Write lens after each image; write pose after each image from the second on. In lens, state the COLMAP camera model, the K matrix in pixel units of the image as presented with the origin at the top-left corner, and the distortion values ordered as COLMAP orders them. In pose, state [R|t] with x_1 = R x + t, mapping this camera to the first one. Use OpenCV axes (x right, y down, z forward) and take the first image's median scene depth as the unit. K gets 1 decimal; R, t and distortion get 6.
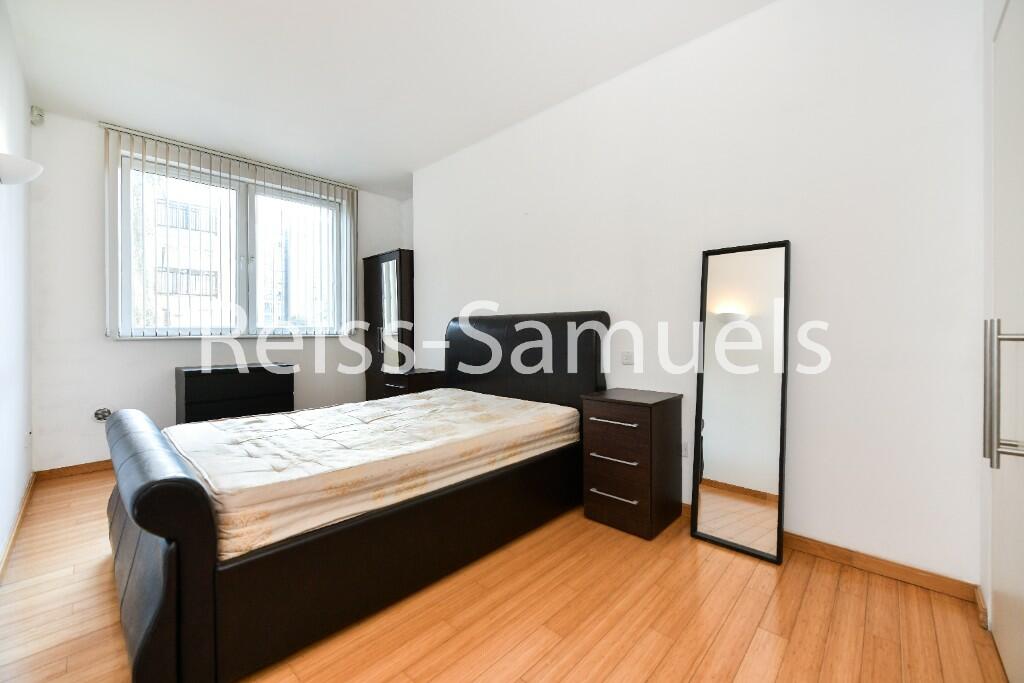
lens RADIAL K [[412.8, 0, 510.6], [0, 412.8, 324.6], [0, 0, 1]] dist [-0.001245, -0.001041]
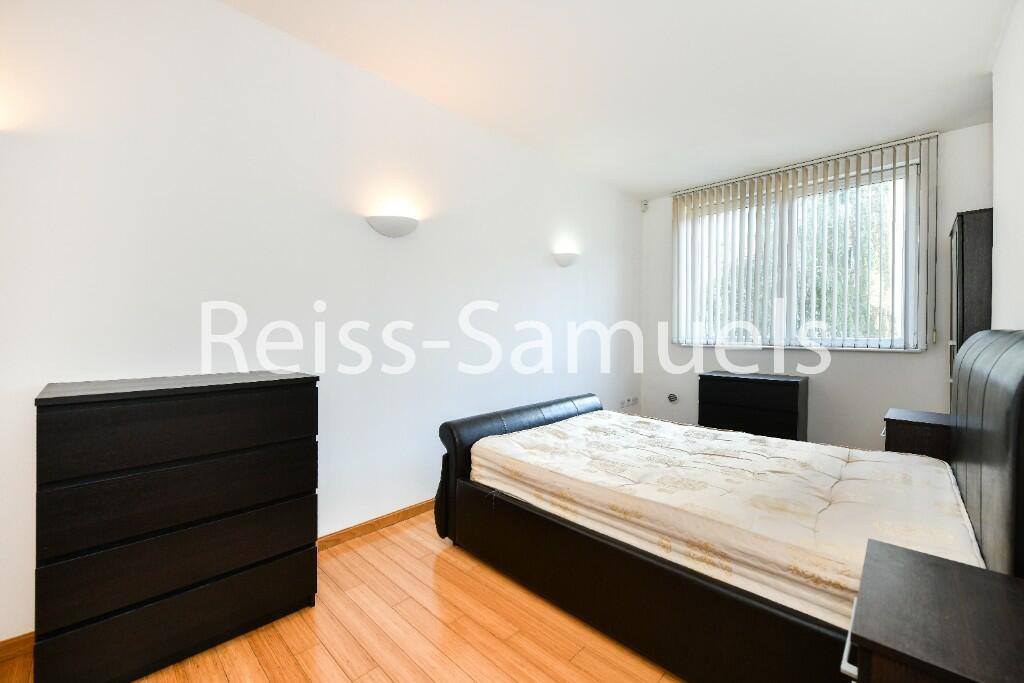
lens RADIAL K [[412.8, 0, 512.2], [0, 412.8, 341.6], [0, 0, 1]] dist [-0.001245, -0.001041]
pose [[-0.000592, 0.021191, -0.999775, 0.757793], [-0.001020, 0.999775, 0.021191, -0.042925], [0.999999, 0.001032, -0.000571, 0.838623]]
